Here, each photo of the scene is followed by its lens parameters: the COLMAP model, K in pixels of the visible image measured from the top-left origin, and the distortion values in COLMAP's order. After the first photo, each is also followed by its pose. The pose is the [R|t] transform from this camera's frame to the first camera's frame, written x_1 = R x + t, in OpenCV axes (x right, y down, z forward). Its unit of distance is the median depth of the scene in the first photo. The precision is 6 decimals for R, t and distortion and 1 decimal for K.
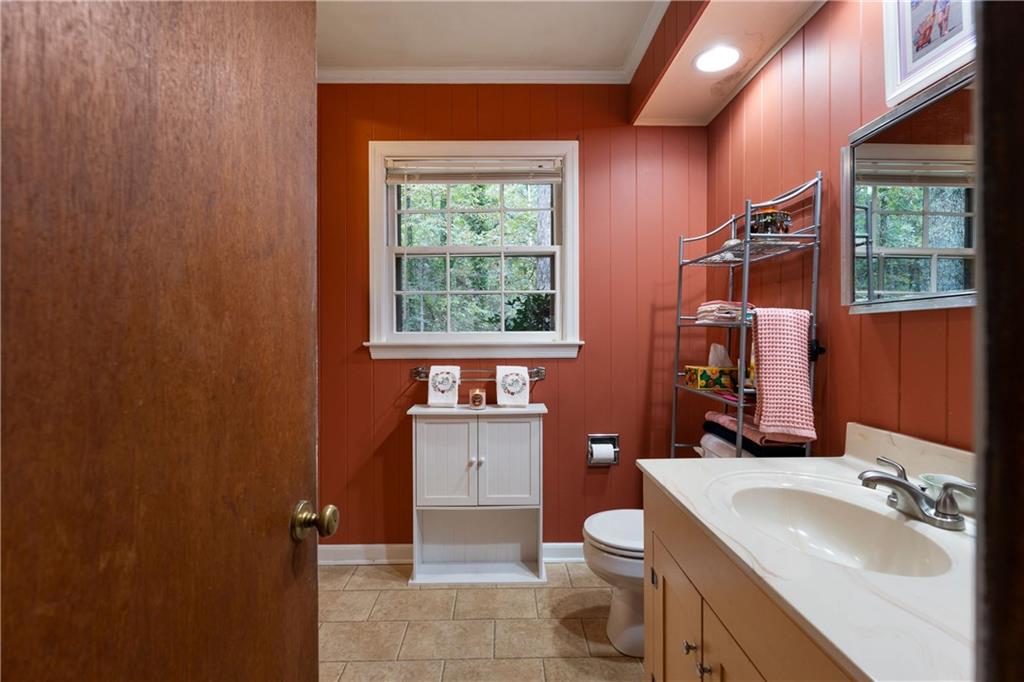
lens RADIAL K [[477.3, 0, 510.5], [0, 477.3, 337.0], [0, 0, 1]] dist [0.002410, -0.002140]
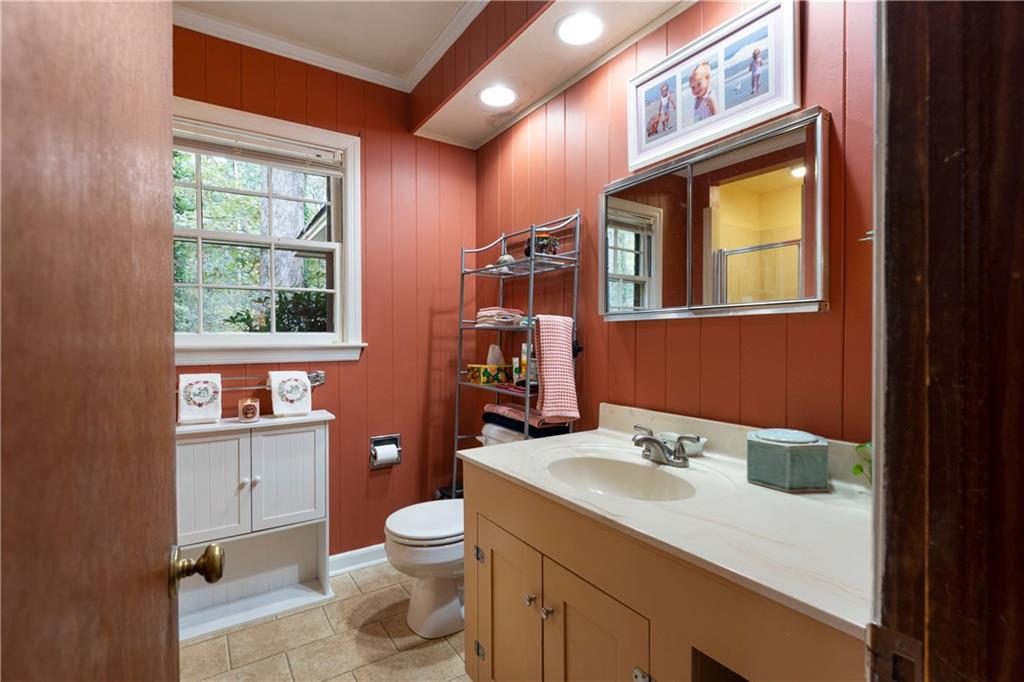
lens RADIAL K [[477.3, 0, 508.4], [0, 477.3, 342.5], [0, 0, 1]] dist [0.002410, -0.002140]
pose [[0.843700, -0.005059, 0.536791, -0.159284], [0.001016, 0.999969, 0.007827, 0.000315], [-0.536814, -0.006058, 0.843679, 0.015483]]
